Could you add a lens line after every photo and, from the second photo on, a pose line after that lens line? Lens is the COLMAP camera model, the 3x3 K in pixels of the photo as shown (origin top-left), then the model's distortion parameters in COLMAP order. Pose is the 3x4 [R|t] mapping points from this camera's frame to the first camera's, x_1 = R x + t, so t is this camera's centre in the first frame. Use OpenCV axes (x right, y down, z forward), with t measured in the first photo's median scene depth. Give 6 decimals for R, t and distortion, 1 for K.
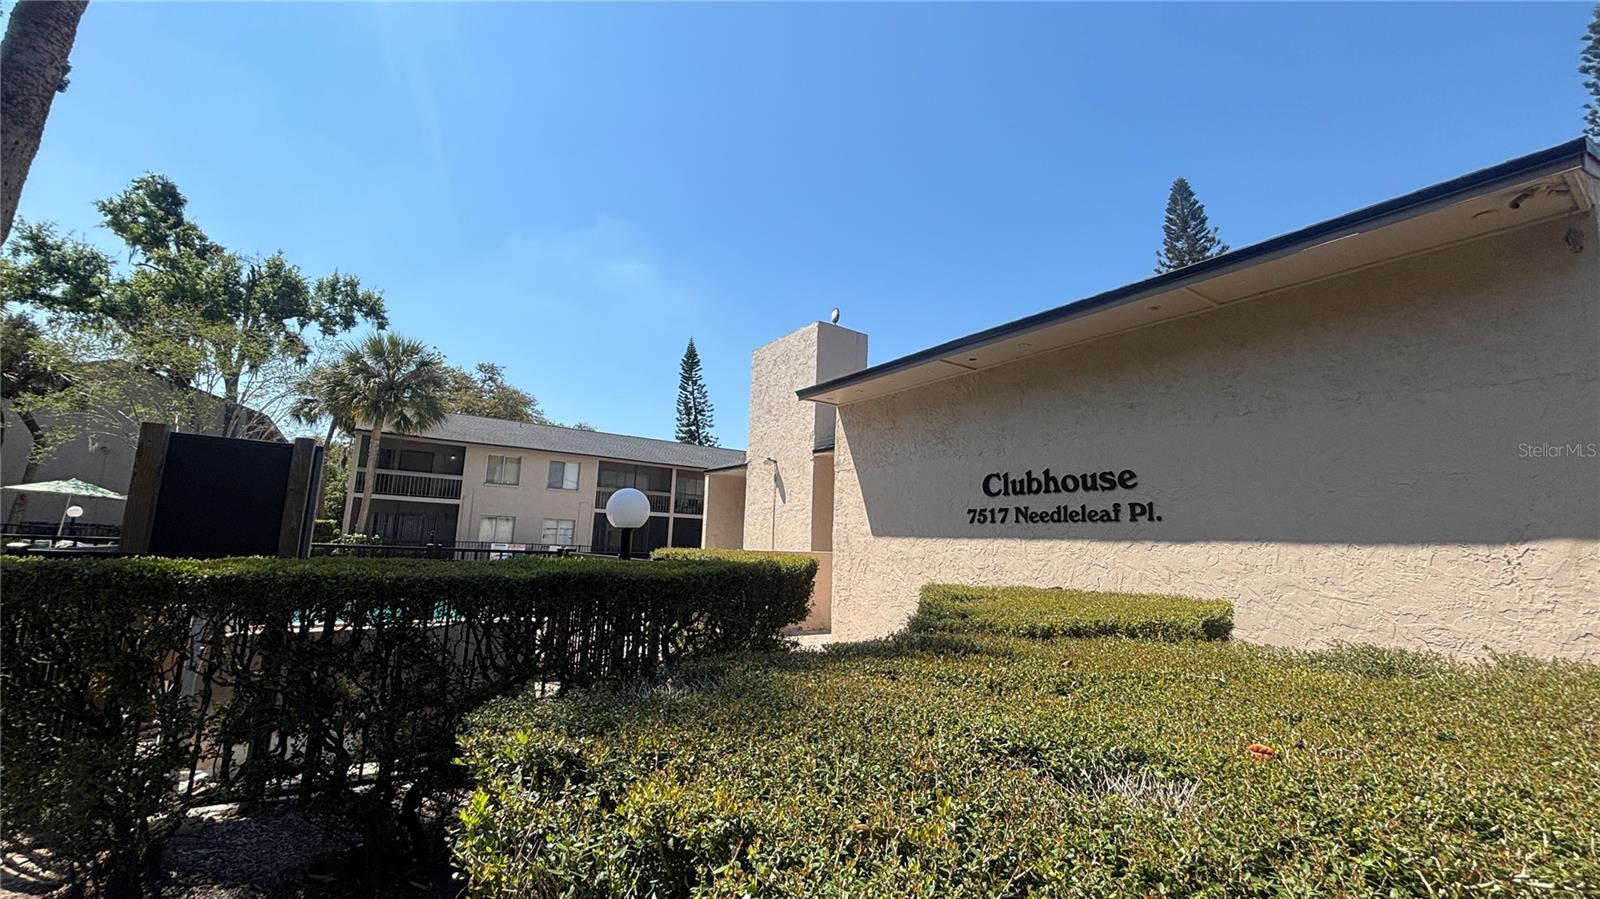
lens RADIAL K [[641.2, 0, 798.6], [0, 641.2, 449.8], [0, 0, 1]] dist [-0.001826, -0.000231]
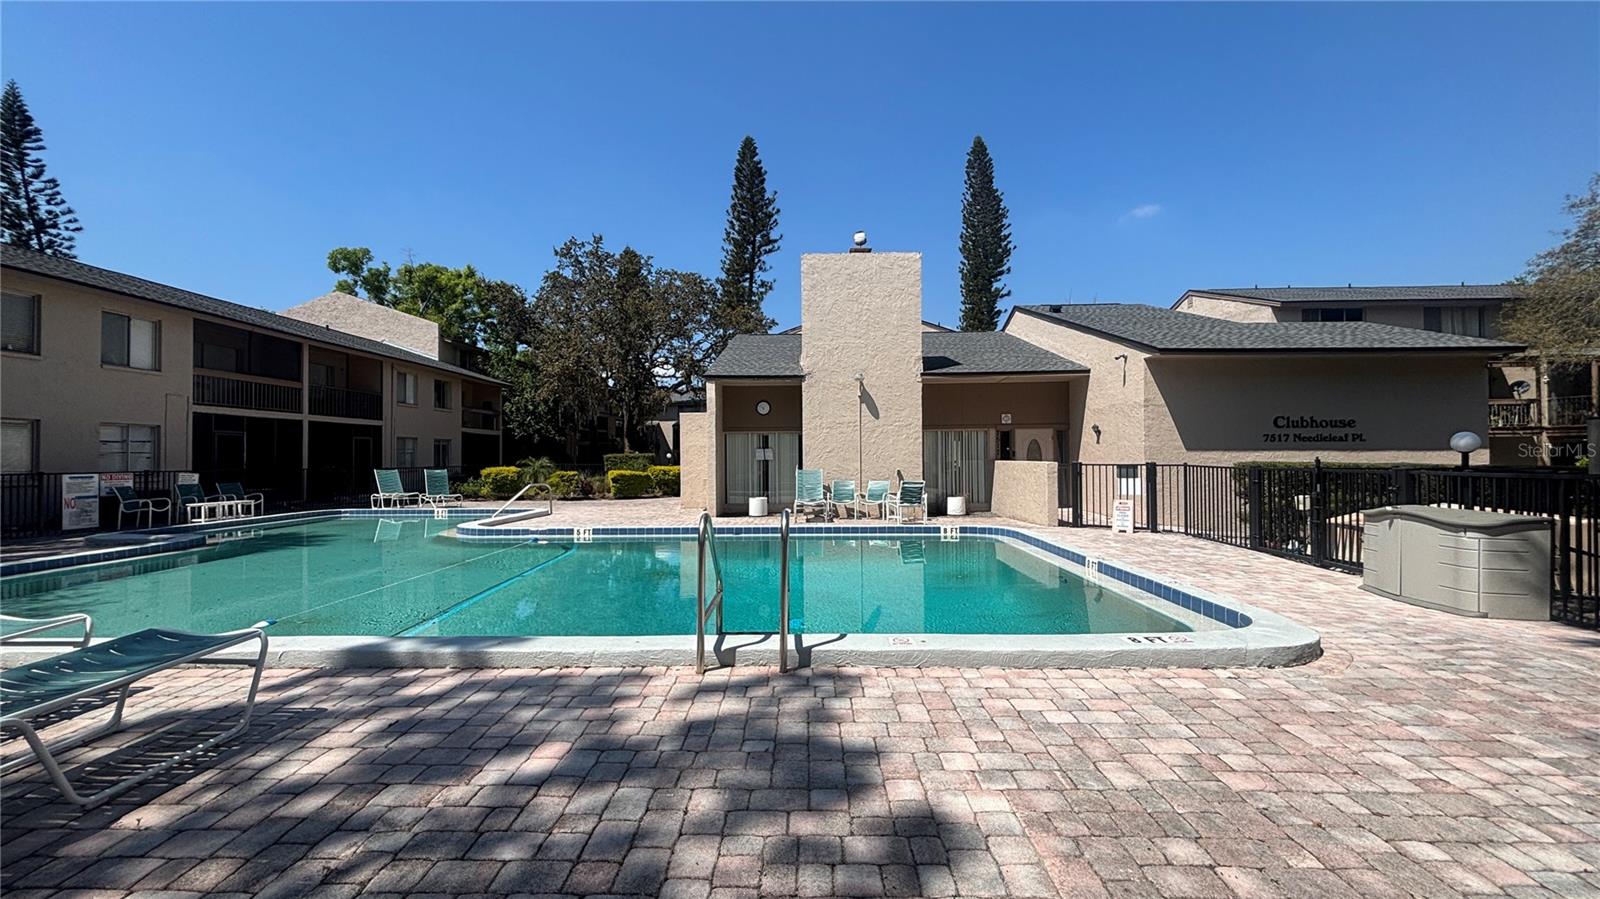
lens RADIAL K [[641.2, 0, 798.6], [0, 641.2, 449.8], [0, 0, 1]] dist [-0.001826, -0.000231]
pose [[0.580016, -0.029591, 0.814068, -0.799227], [-0.099240, 0.989330, 0.106669, 0.028854], [-0.808538, -0.142658, 0.570890, 0.403148]]
